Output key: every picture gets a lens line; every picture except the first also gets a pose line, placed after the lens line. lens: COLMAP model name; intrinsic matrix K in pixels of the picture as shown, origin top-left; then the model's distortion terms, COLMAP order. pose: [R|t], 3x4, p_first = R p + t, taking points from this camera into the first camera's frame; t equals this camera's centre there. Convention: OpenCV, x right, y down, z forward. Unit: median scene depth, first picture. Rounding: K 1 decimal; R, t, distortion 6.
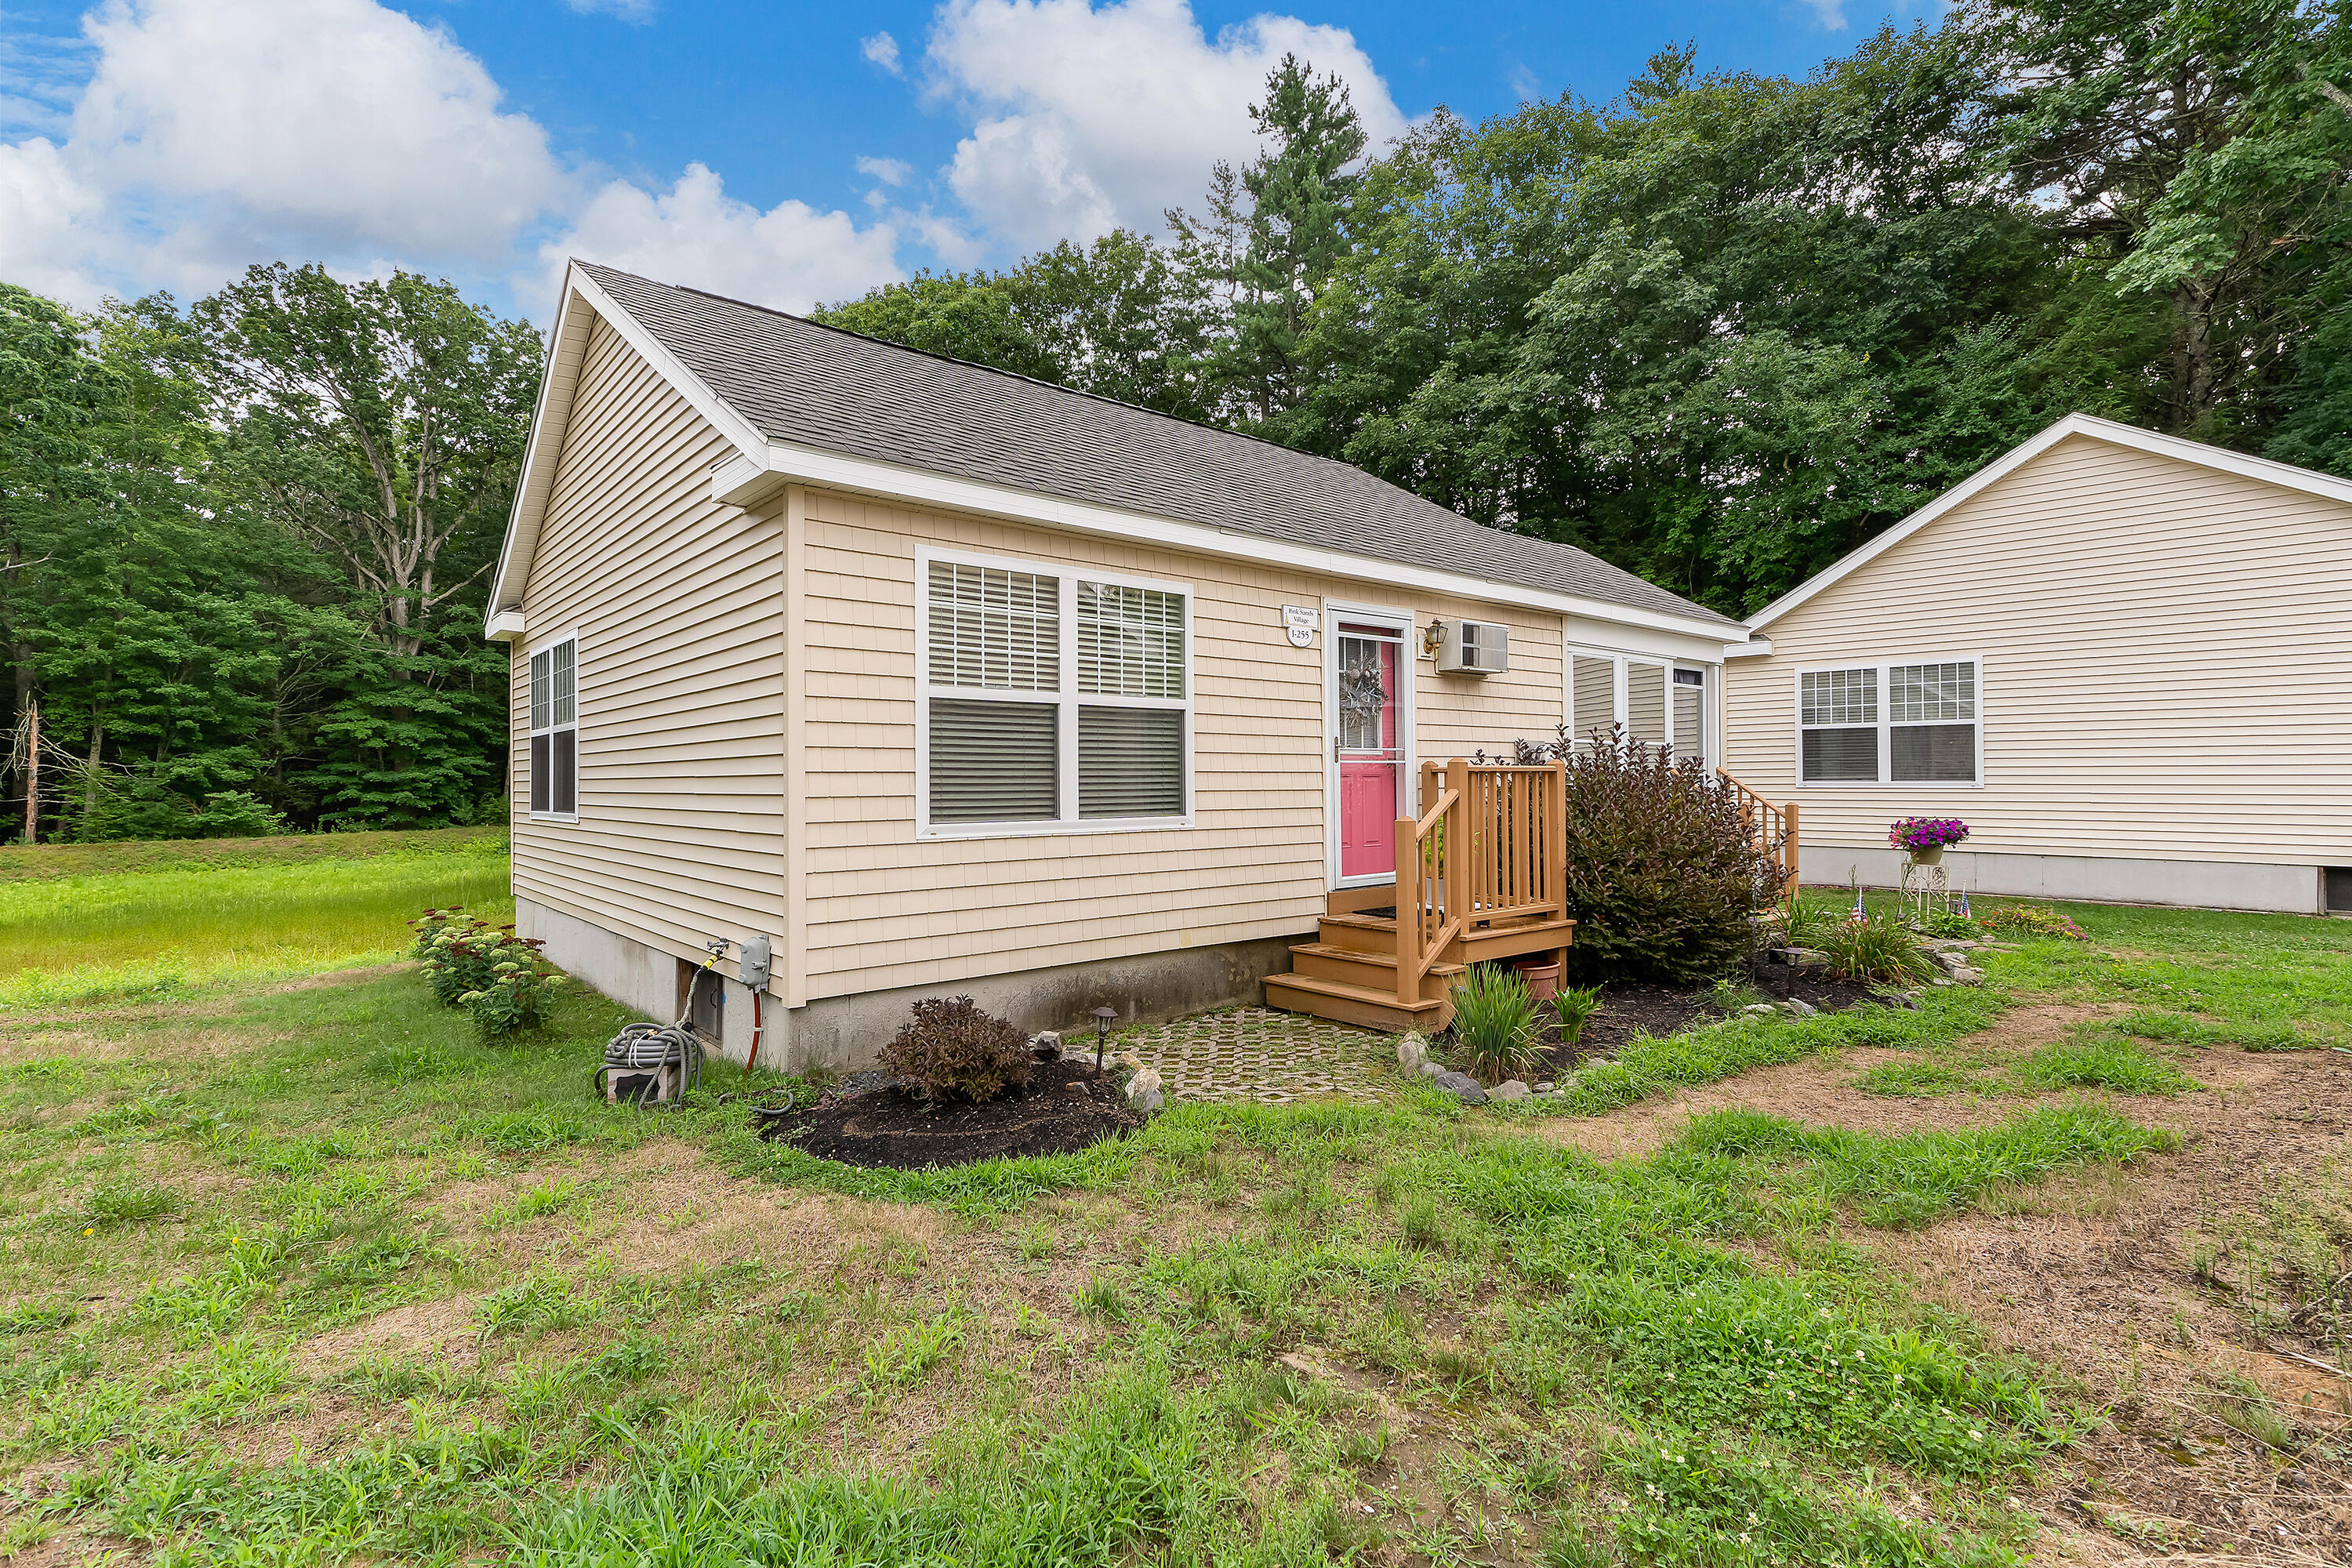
lens RADIAL K [[1080.9, 0, 1185.2], [0, 1080.9, 764.2], [0, 0, 1]] dist [0.045622, 0.000302]
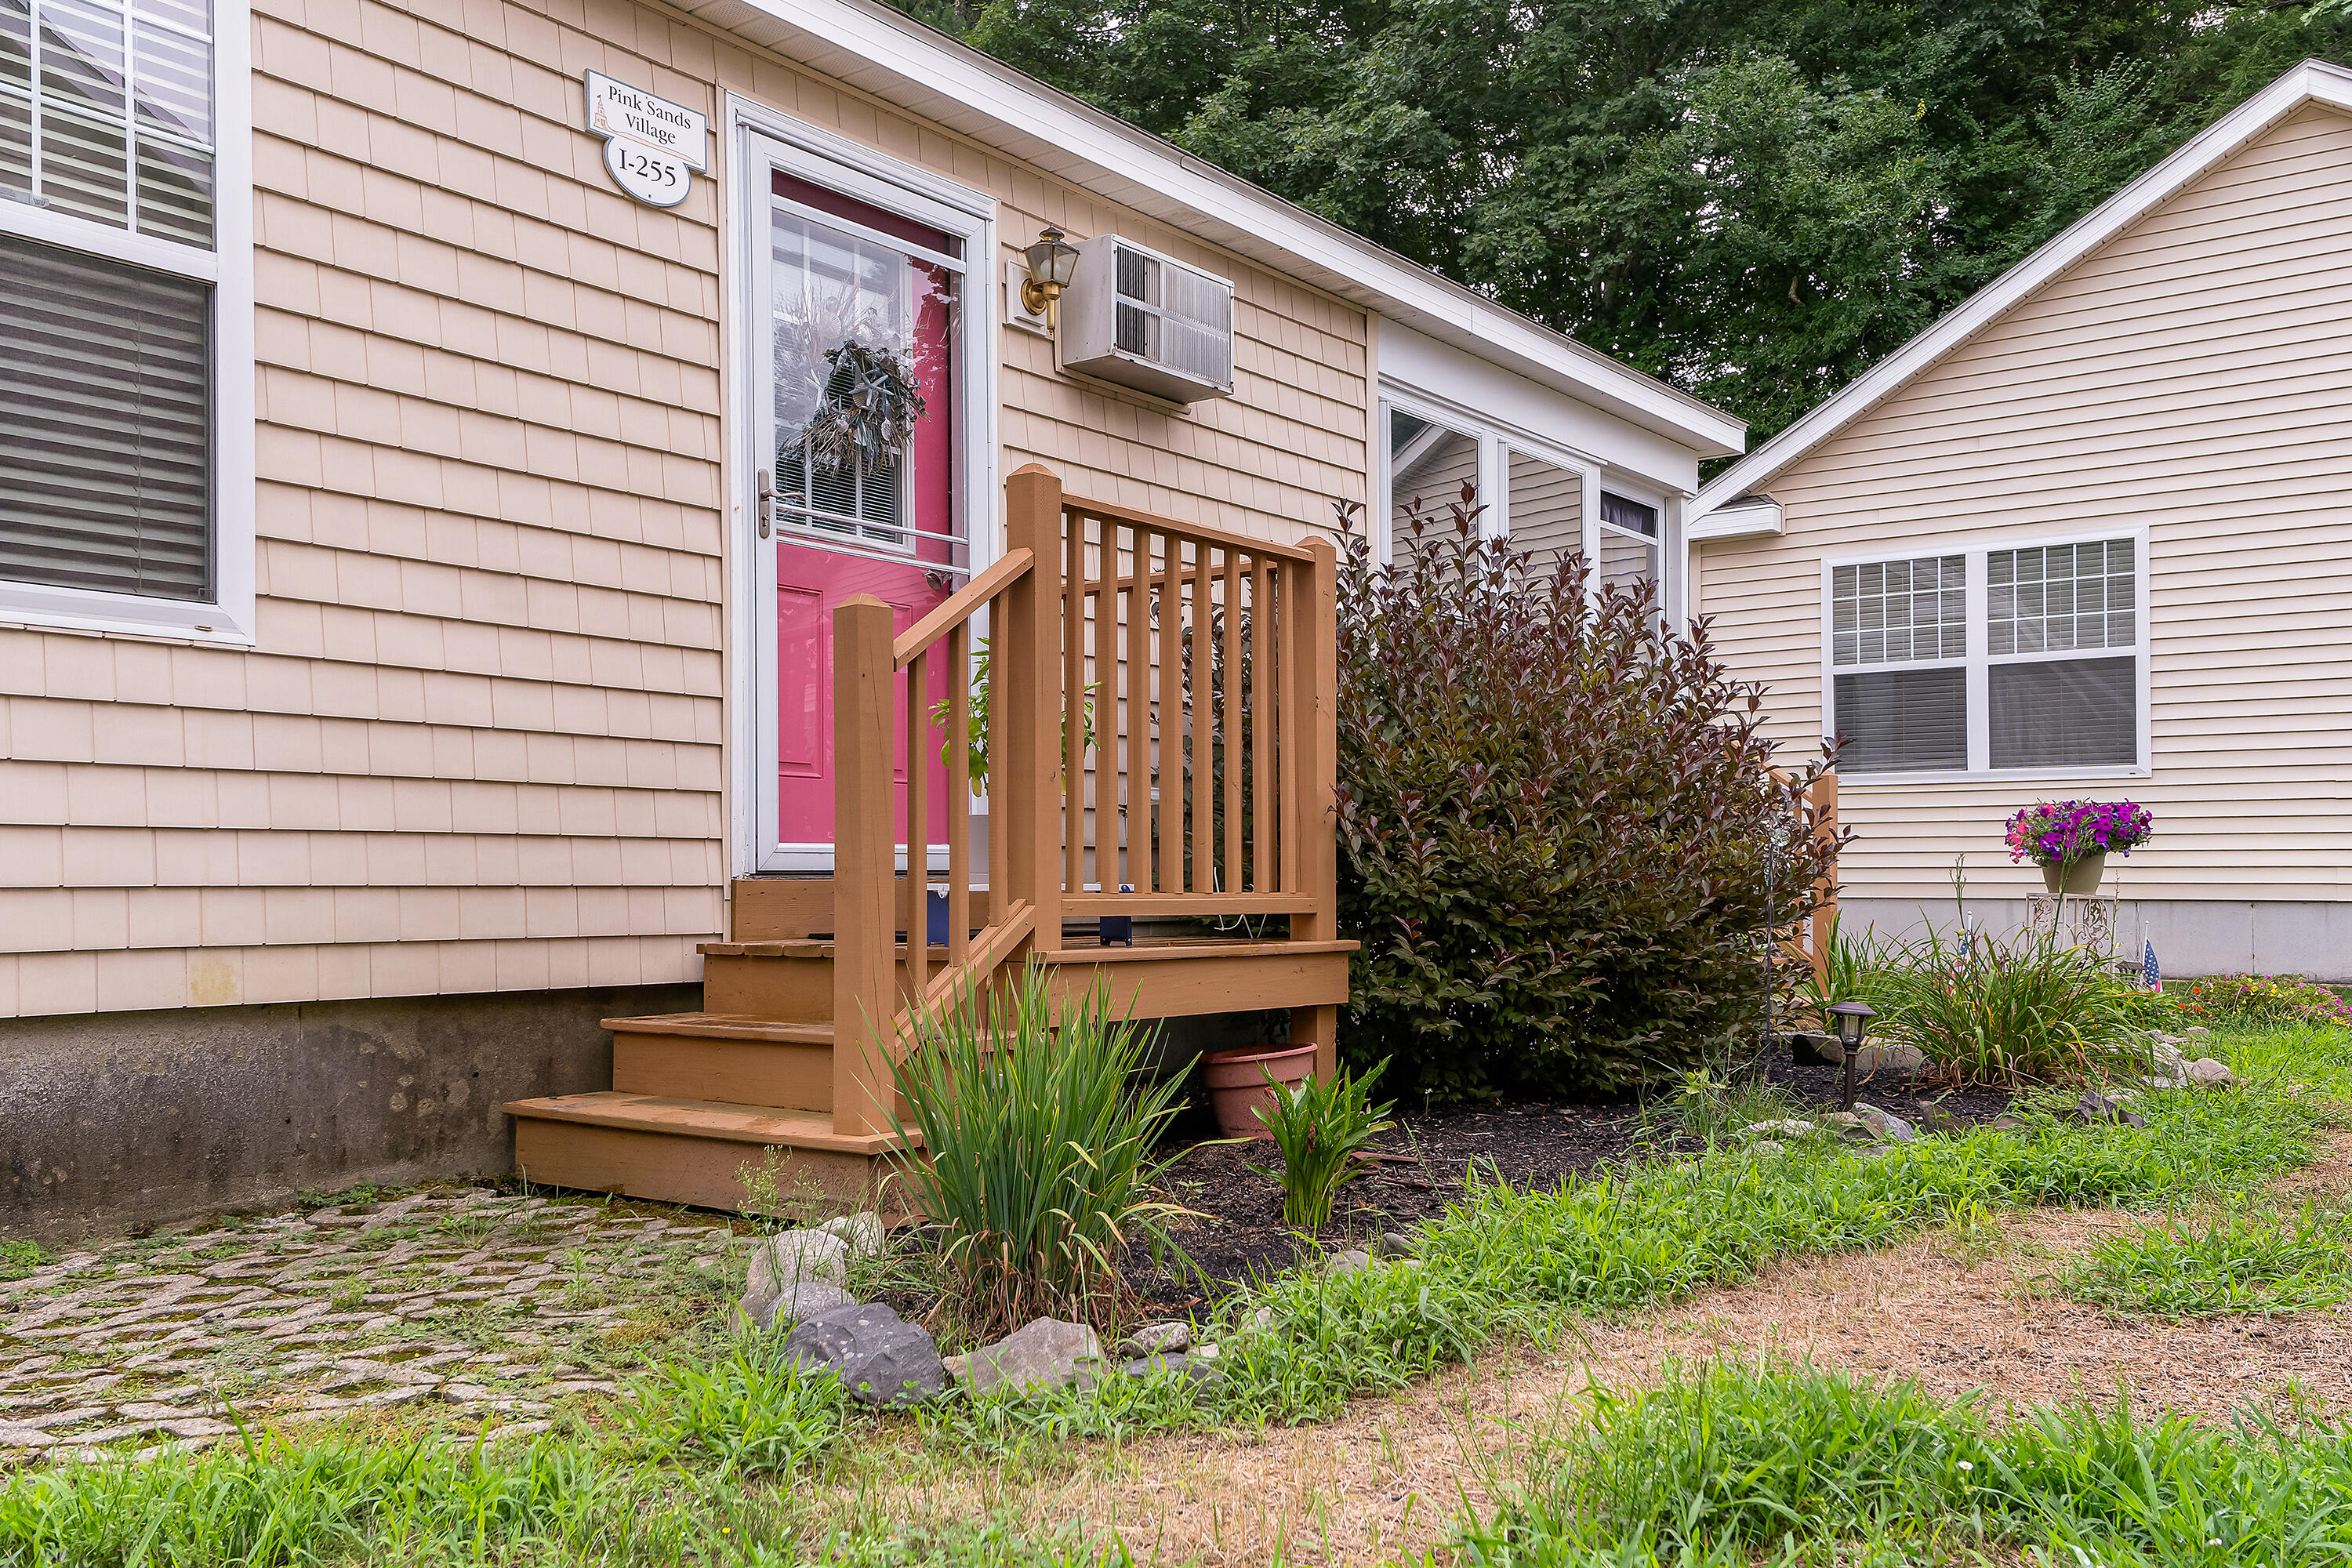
lens RADIAL K [[1907.7, 0, 1187.2], [0, 1907.7, 793.9], [0, 0, 1]] dist [0.115506, -0.017189]
pose [[0.979844, 0.013610, 0.199300, 0.152096], [-0.007744, 0.999514, -0.030184, 0.107389], [-0.199614, 0.028032, 0.979474, 0.314550]]
